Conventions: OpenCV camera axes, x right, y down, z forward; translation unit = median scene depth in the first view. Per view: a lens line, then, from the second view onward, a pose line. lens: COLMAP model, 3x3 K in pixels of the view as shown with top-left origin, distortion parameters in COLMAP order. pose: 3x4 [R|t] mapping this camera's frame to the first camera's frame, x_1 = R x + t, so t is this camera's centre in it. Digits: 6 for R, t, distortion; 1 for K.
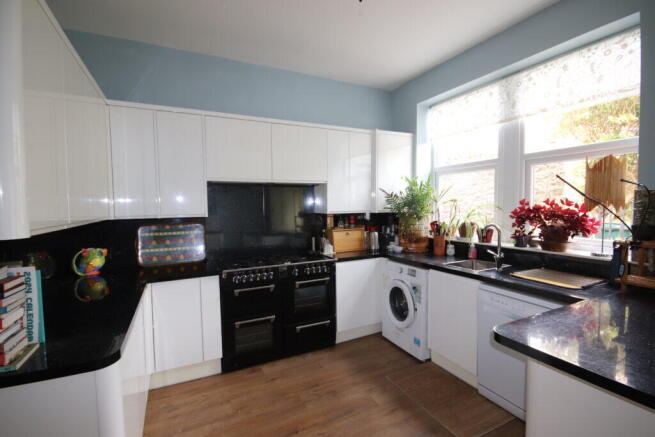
lens RADIAL K [[303.9, 0, 325.3], [0, 303.9, 217.2], [0, 0, 1]] dist [0.000874, -0.000168]
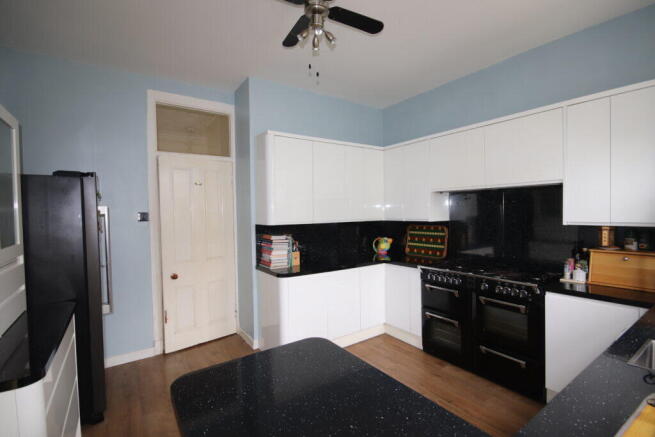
lens RADIAL K [[303.9, 0, 324.6], [0, 303.9, 220.1], [0, 0, 1]] dist [0.000874, -0.000168]
pose [[0.142279, 0.038339, -0.989084, 0.779016], [-0.034492, 0.998835, 0.033756, -0.033711], [0.989225, 0.029313, 0.143436, 0.421637]]
